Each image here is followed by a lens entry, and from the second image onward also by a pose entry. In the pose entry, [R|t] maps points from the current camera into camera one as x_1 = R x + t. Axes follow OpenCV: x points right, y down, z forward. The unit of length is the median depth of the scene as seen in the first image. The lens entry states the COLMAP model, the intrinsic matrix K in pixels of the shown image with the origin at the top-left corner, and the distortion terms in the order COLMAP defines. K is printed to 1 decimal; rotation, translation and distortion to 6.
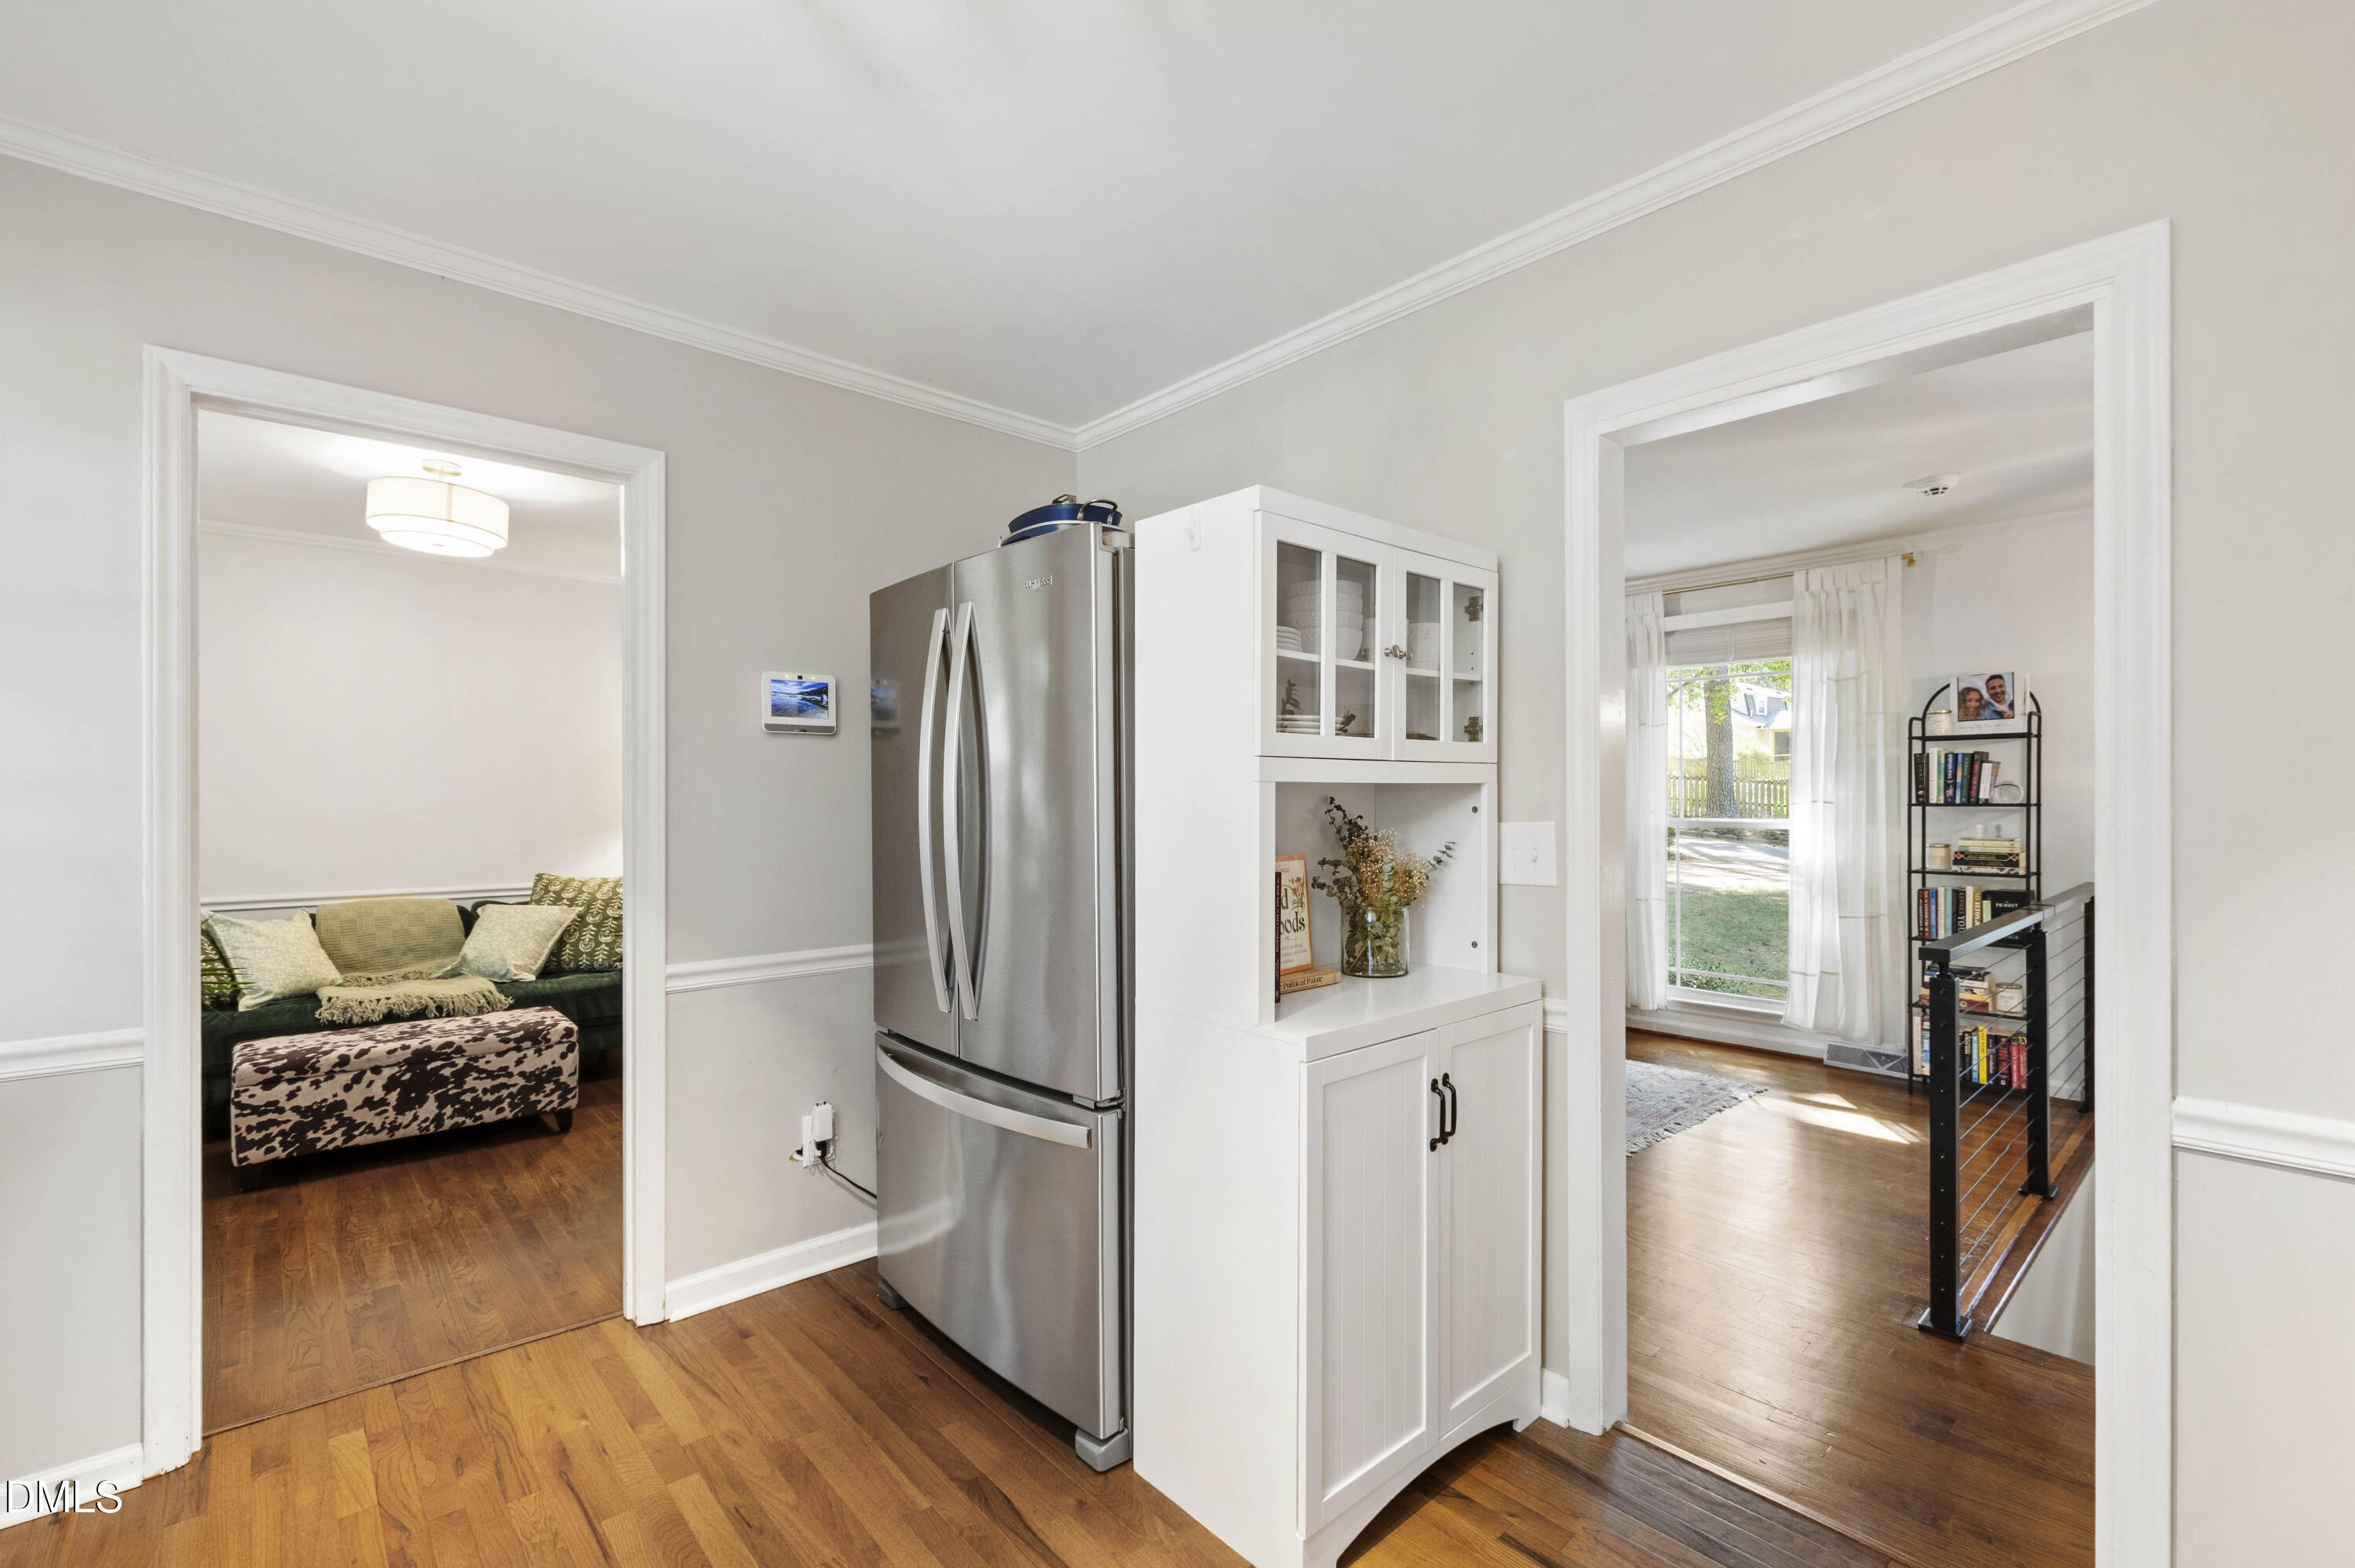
lens RADIAL K [[1024.3, 0, 1163.7], [0, 1024.3, 788.3], [0, 0, 1]] dist [-0.002493, 0.000259]
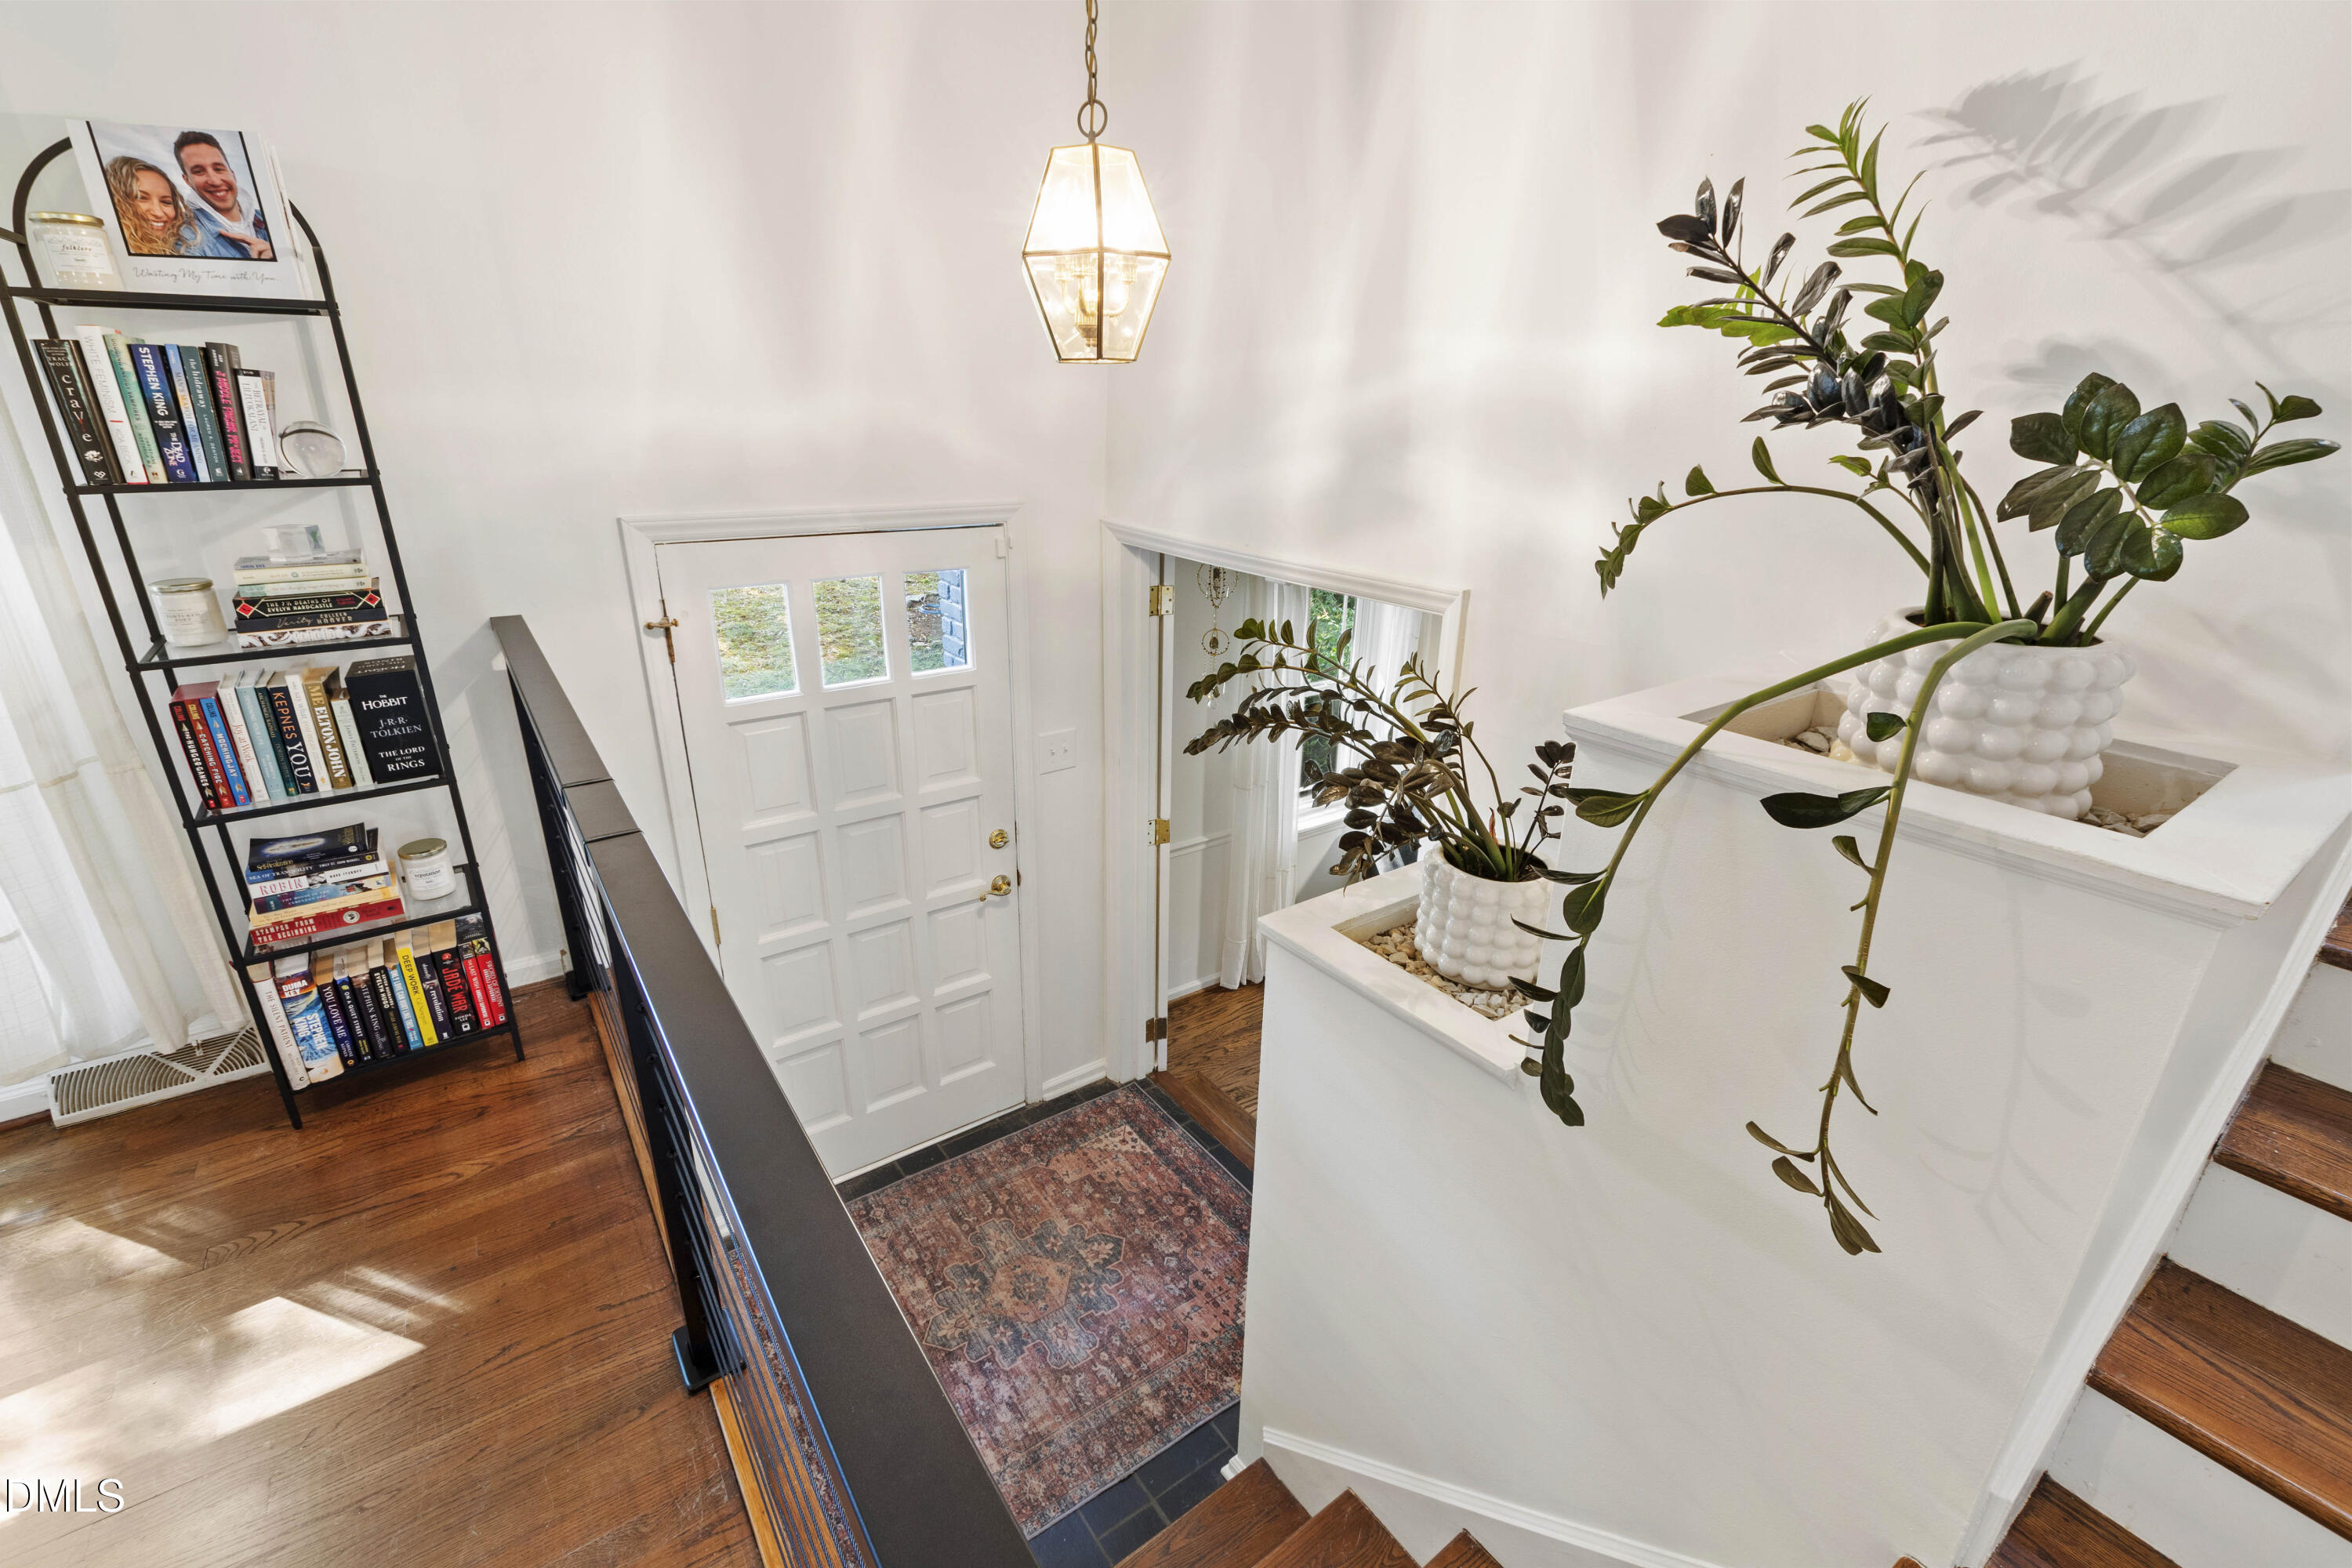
lens RADIAL K [[1023.1, 0, 1163.2], [0, 1023.1, 793.5], [0, 0, 1]] dist [-0.002493, 0.000259]
pose [[0.120853, -0.354583, 0.927181, 0.406884], [-0.011902, 0.933443, 0.358529, -0.019046], [-0.992599, -0.054364, 0.108589, 0.576420]]
